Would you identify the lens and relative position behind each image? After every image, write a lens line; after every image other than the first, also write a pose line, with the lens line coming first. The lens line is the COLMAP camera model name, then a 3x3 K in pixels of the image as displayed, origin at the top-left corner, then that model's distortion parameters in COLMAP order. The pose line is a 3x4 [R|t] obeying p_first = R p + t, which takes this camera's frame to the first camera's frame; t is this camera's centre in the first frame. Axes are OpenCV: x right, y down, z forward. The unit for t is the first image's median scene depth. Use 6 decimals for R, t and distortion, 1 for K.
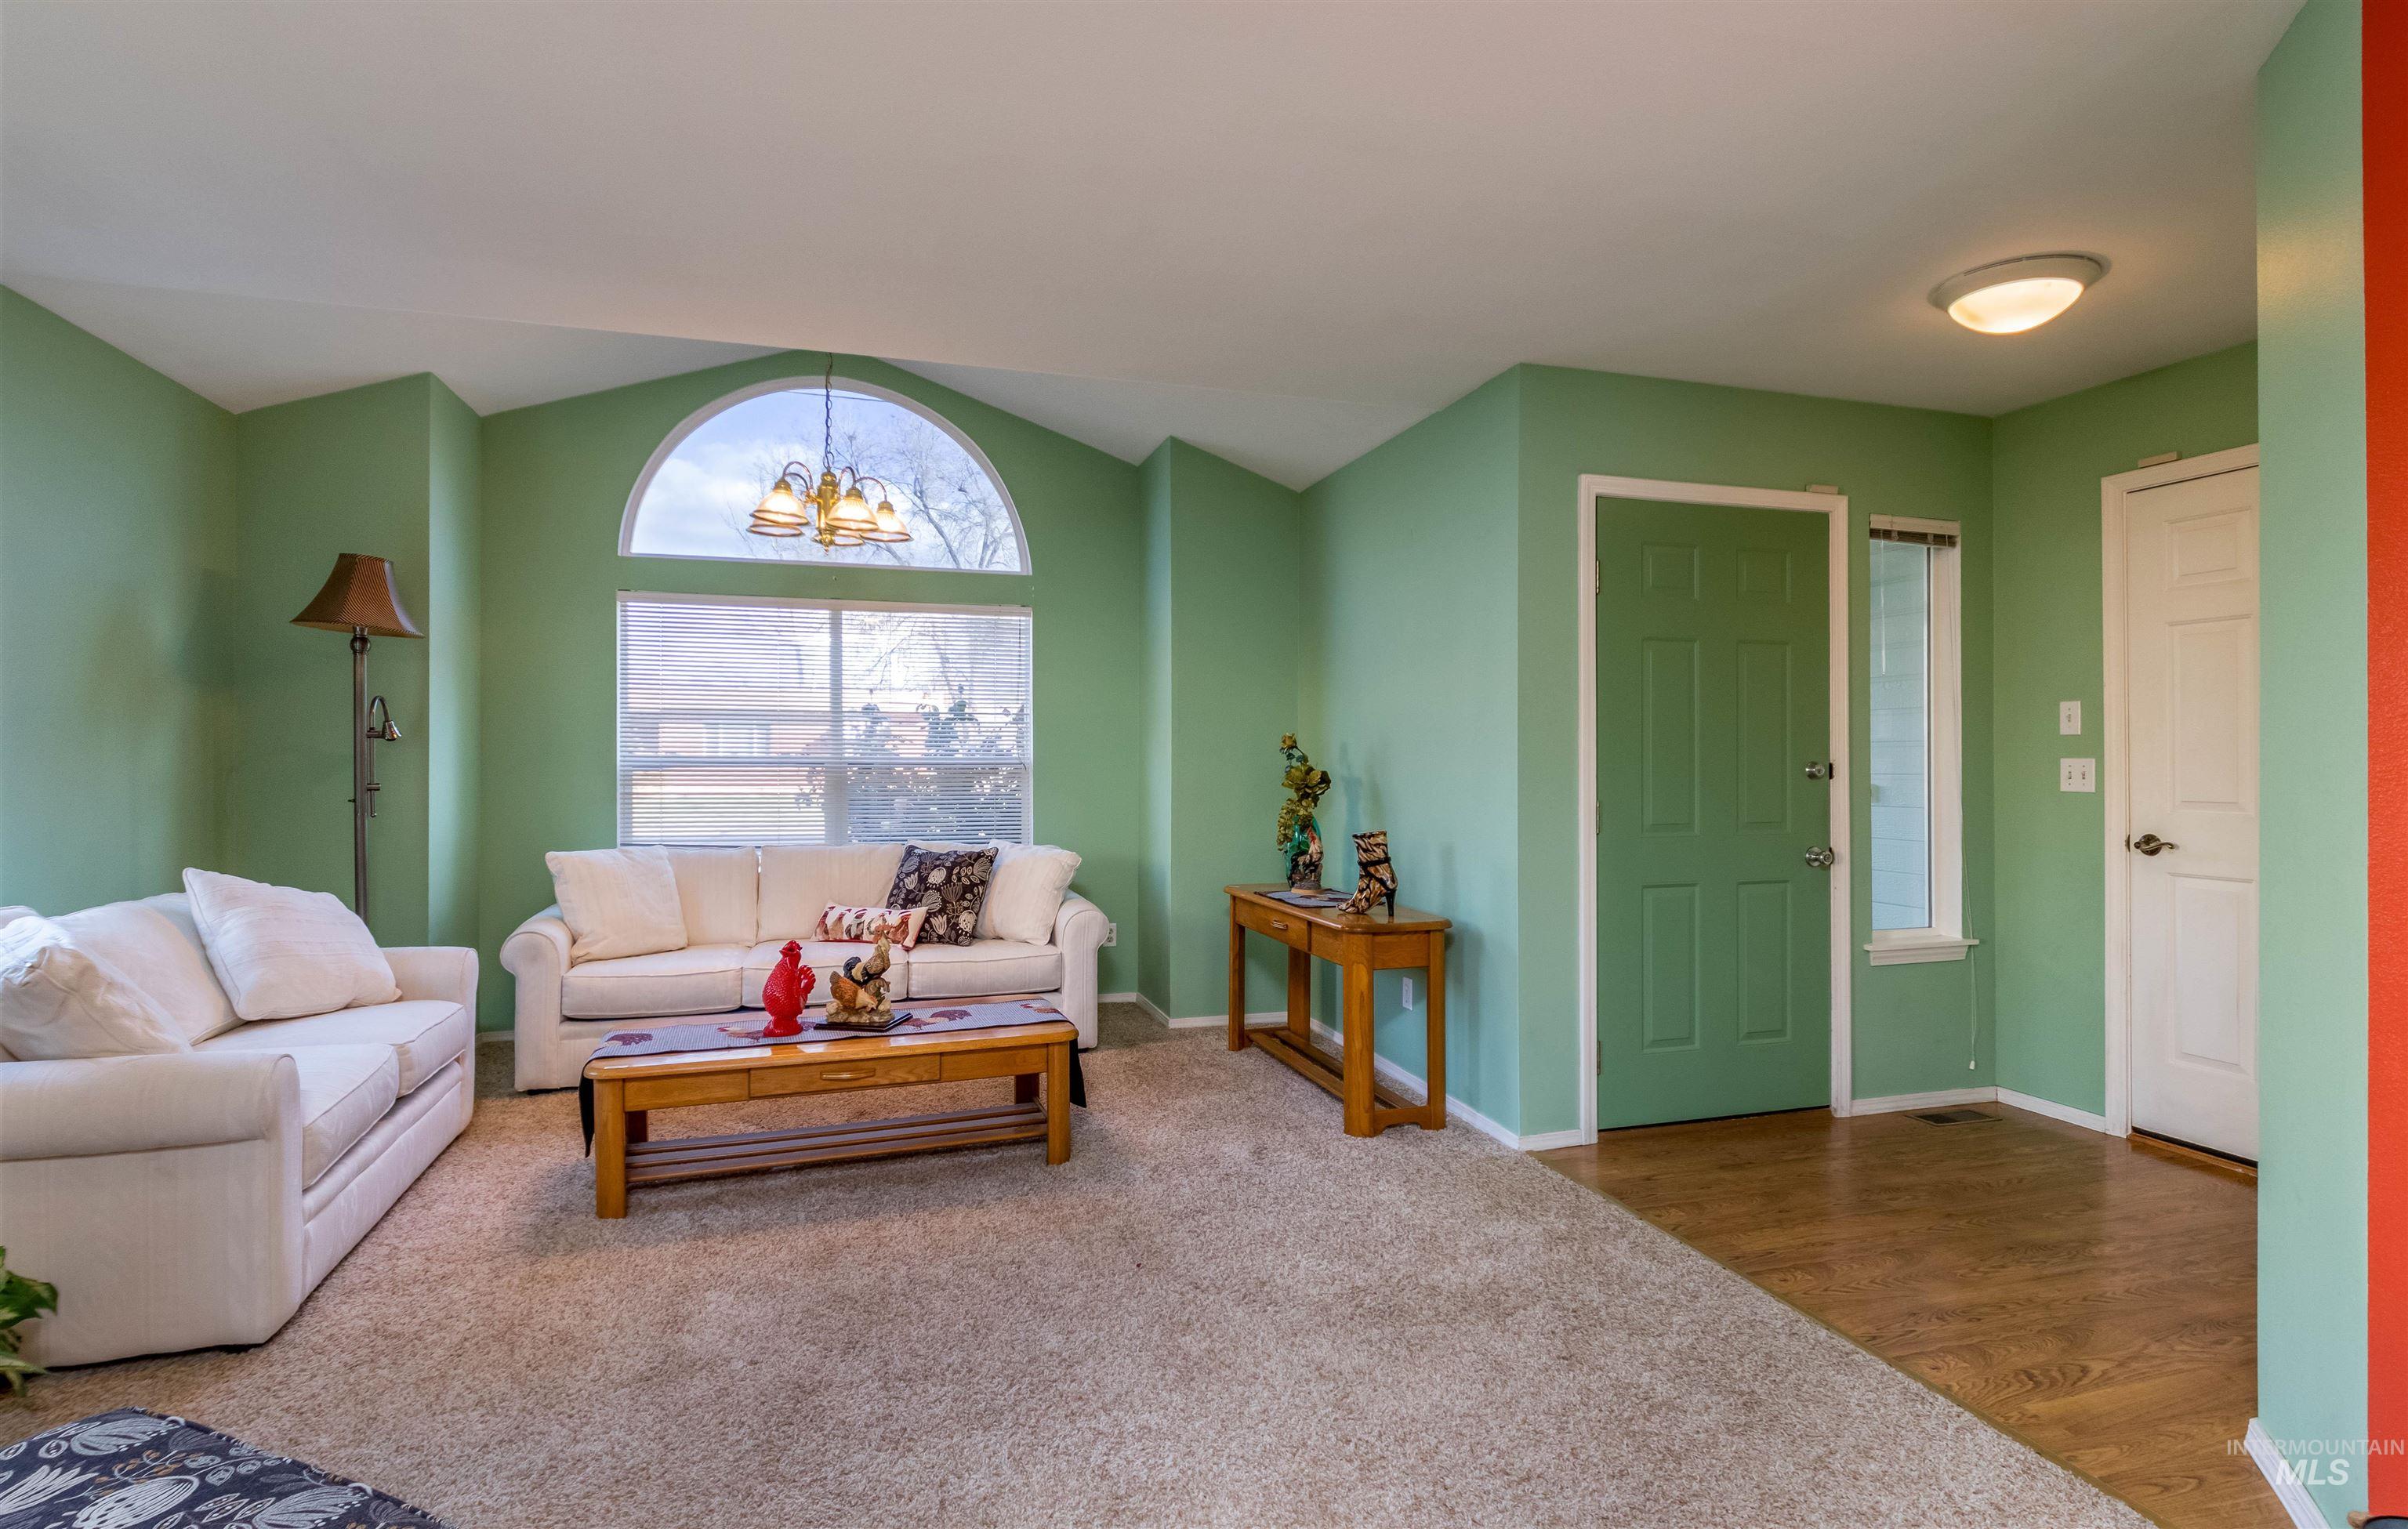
lens RADIAL K [[1145.5, 0, 1200.3], [0, 1145.5, 756.2], [0, 0, 1]] dist [-0.005198, 0.000698]
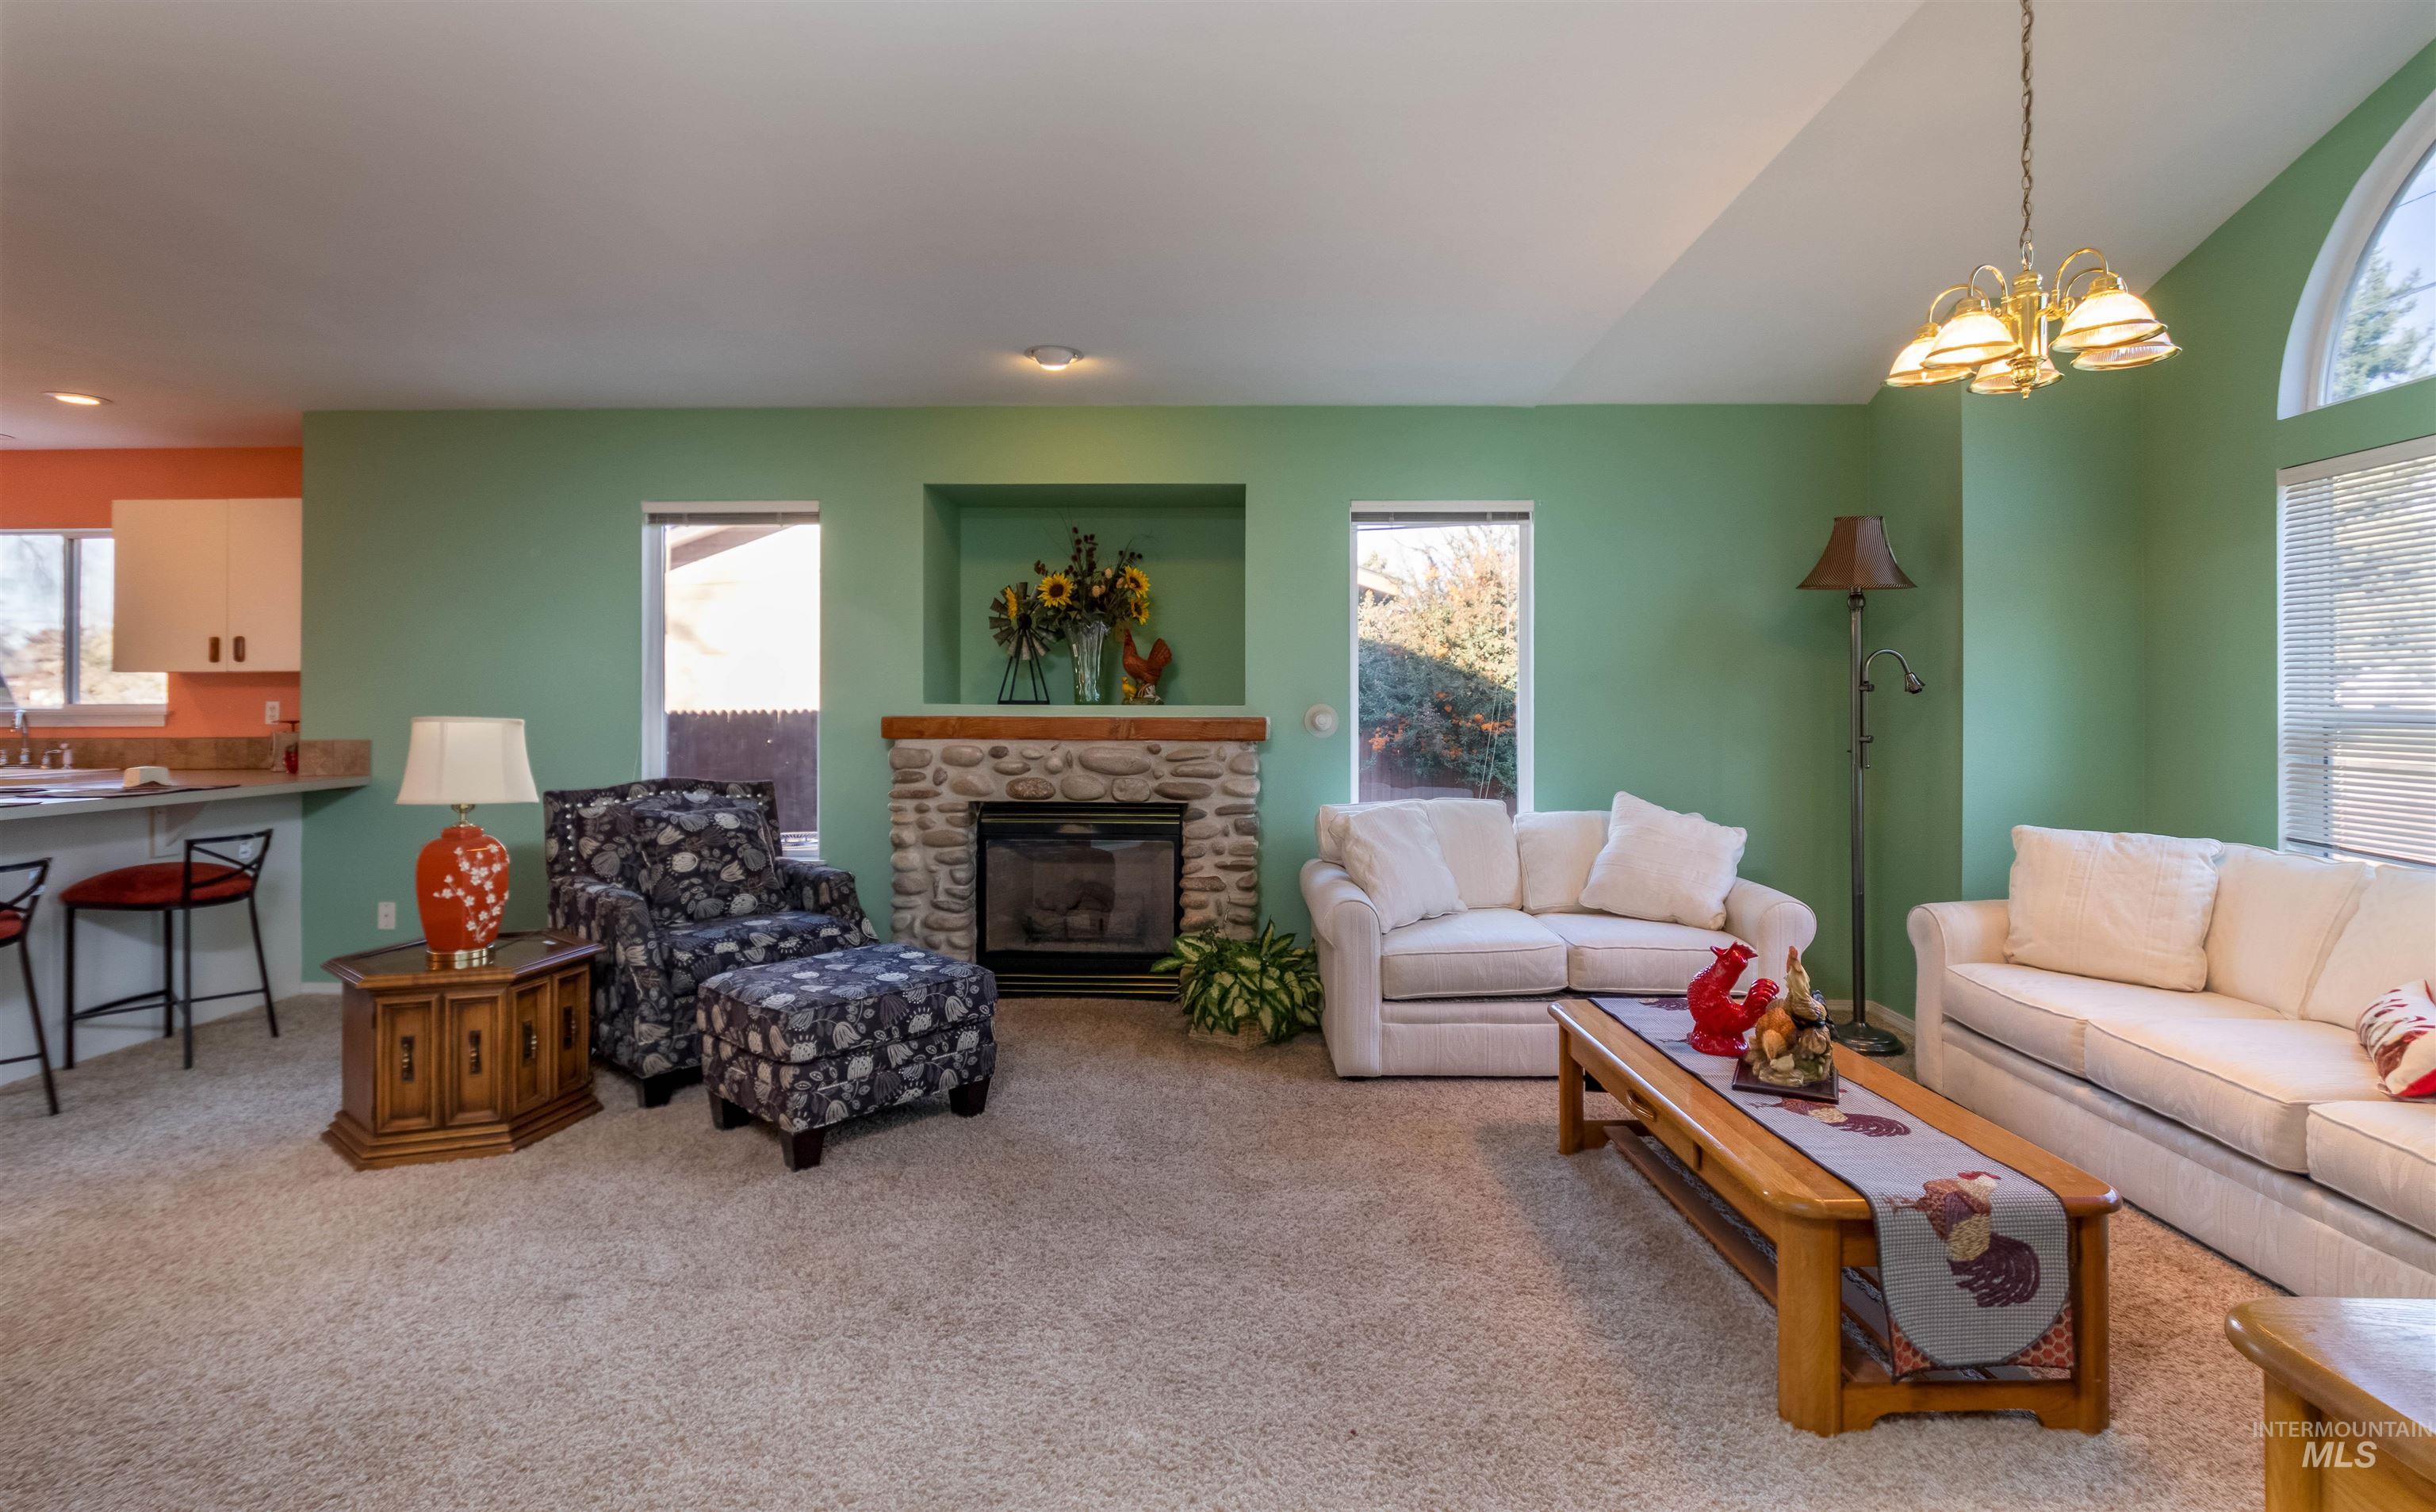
lens RADIAL K [[1167.4, 0, 1213.1], [0, 1167.4, 687.9], [0, 0, 1]] dist [0.000404, -0.002788]
pose [[-0.324223, -0.015157, -0.945859, 0.490764], [-0.001286, 0.999878, -0.015582, -0.001435], [0.945980, -0.003836, -0.324203, 0.848838]]
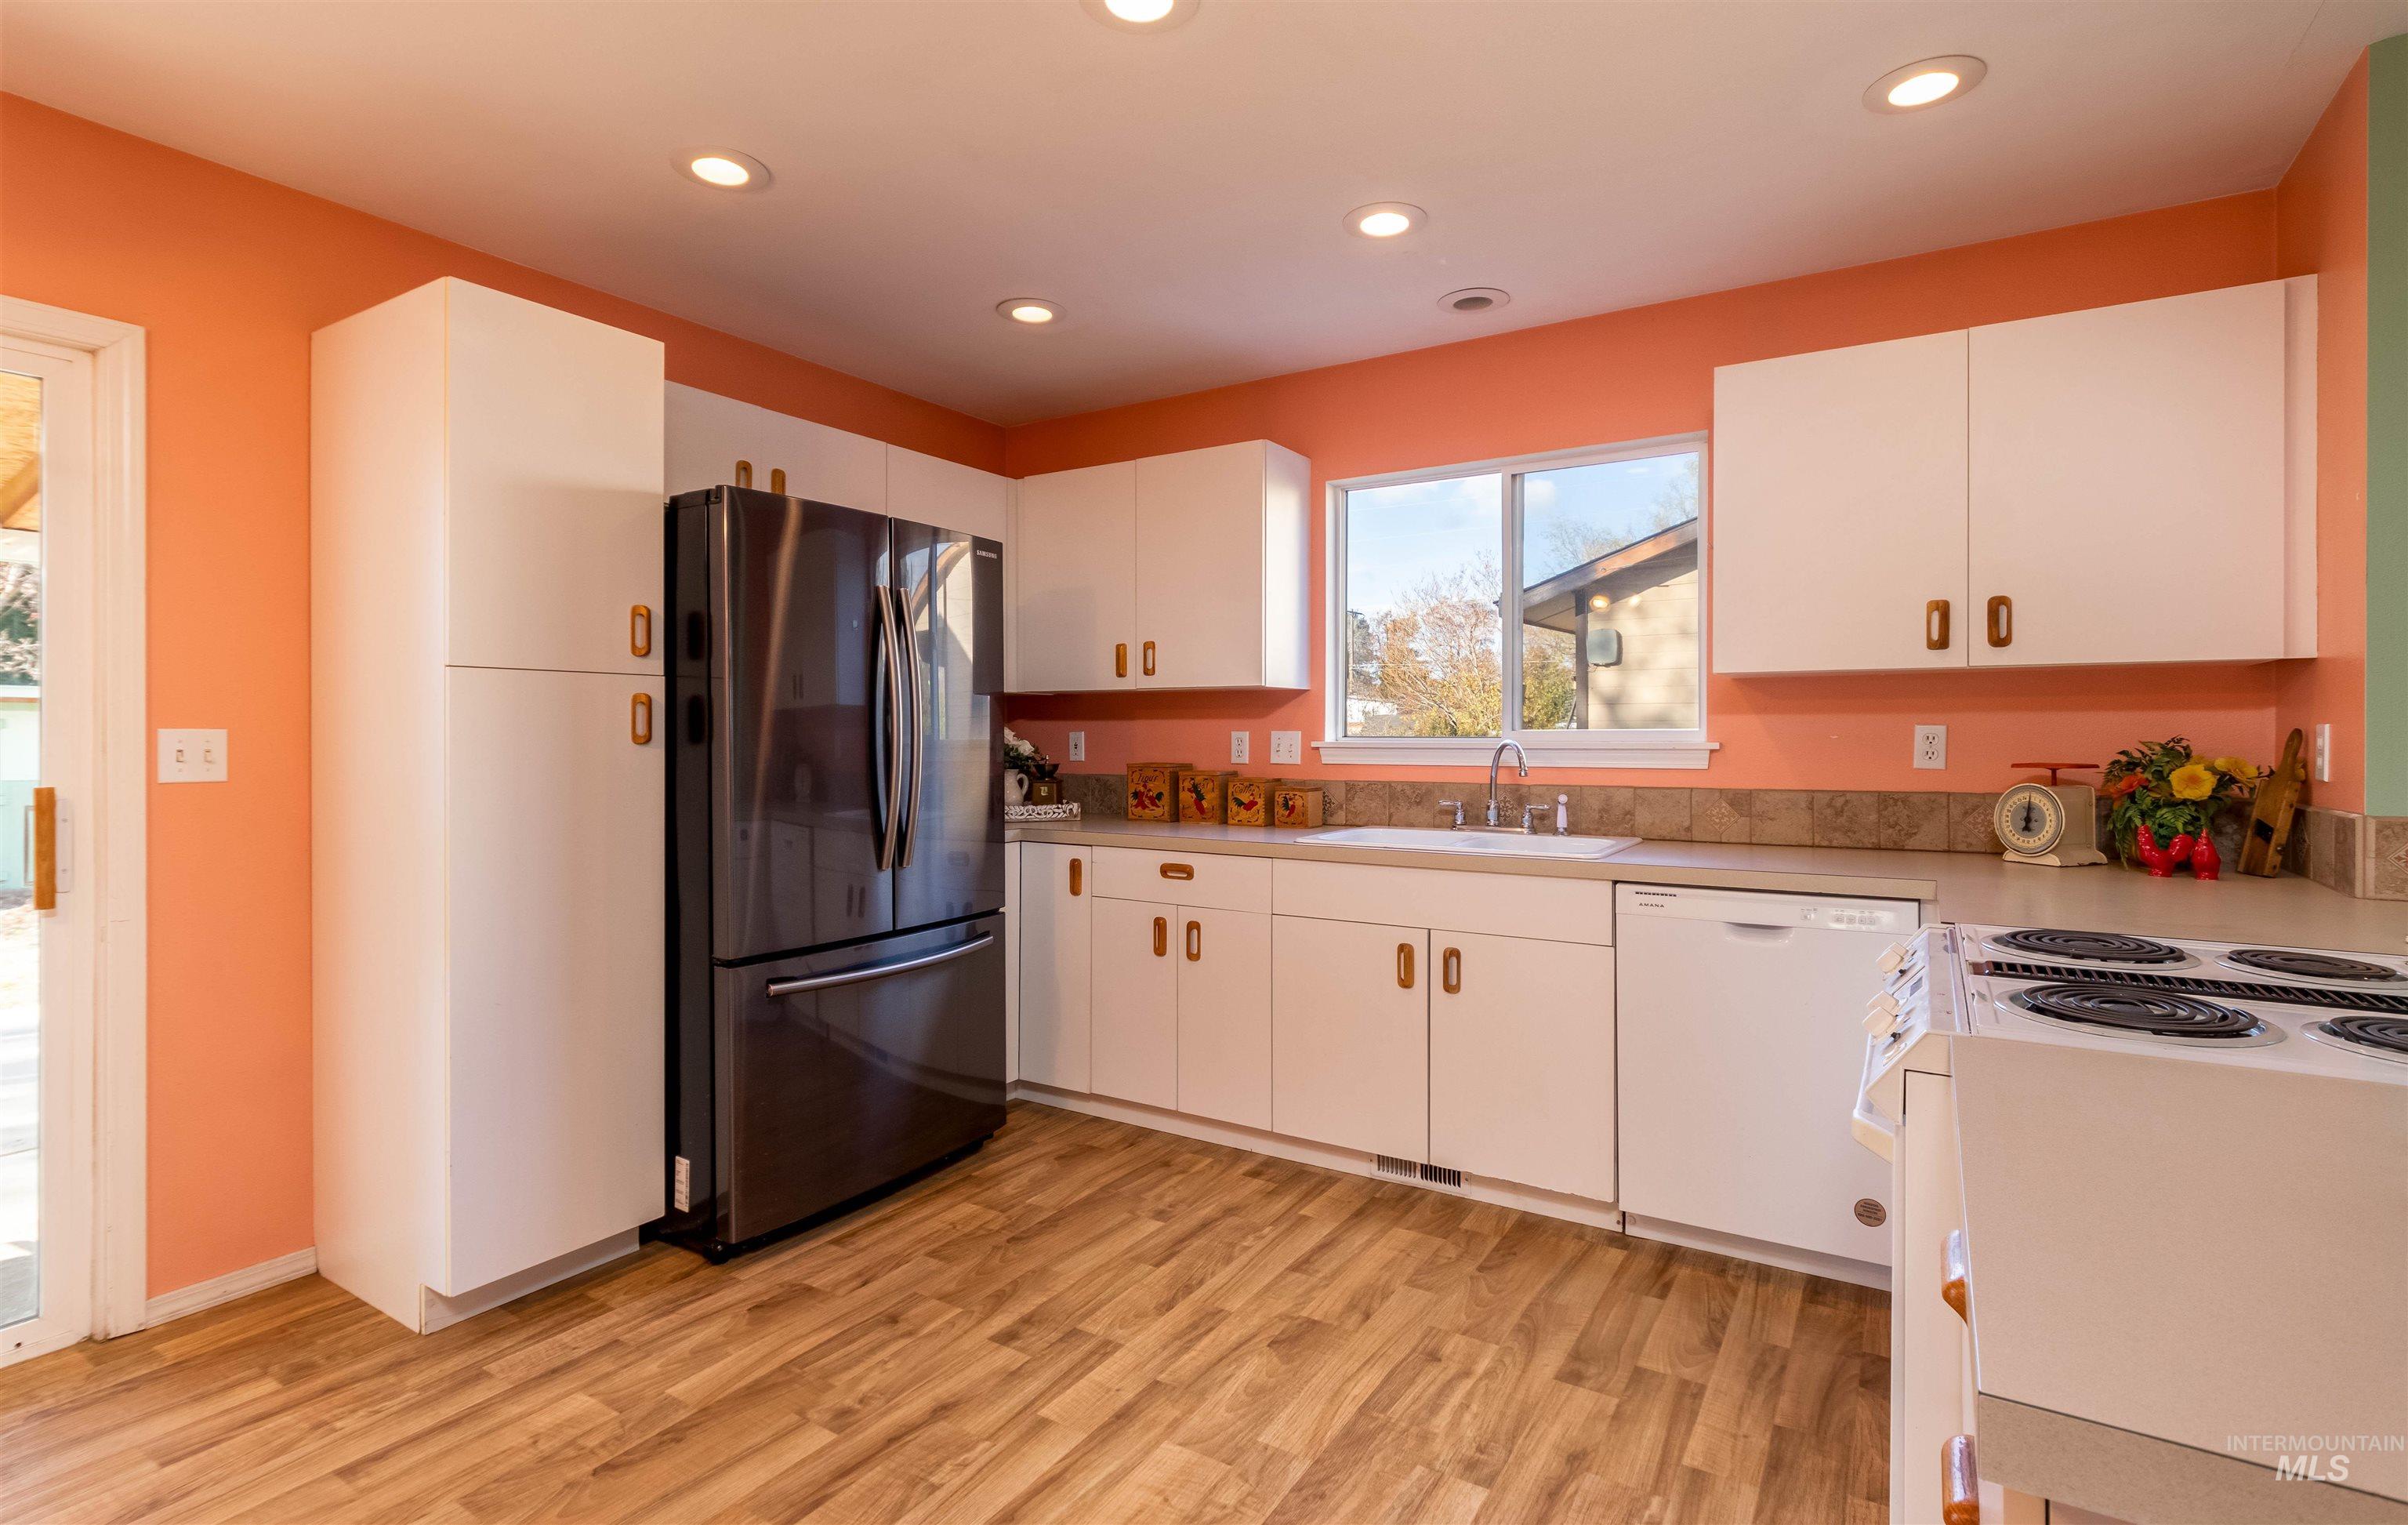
lens RADIAL K [[1154.2, 0, 1247.0], [0, 1154.2, 733.3], [0, 0, 1]] dist [0.000404, -0.002788]
pose [[-0.758147, -0.003108, -0.652076, 0.350014], [-0.002505, 0.999995, -0.001853, 0.001572], [0.652079, 0.000229, -0.758151, -0.488277]]
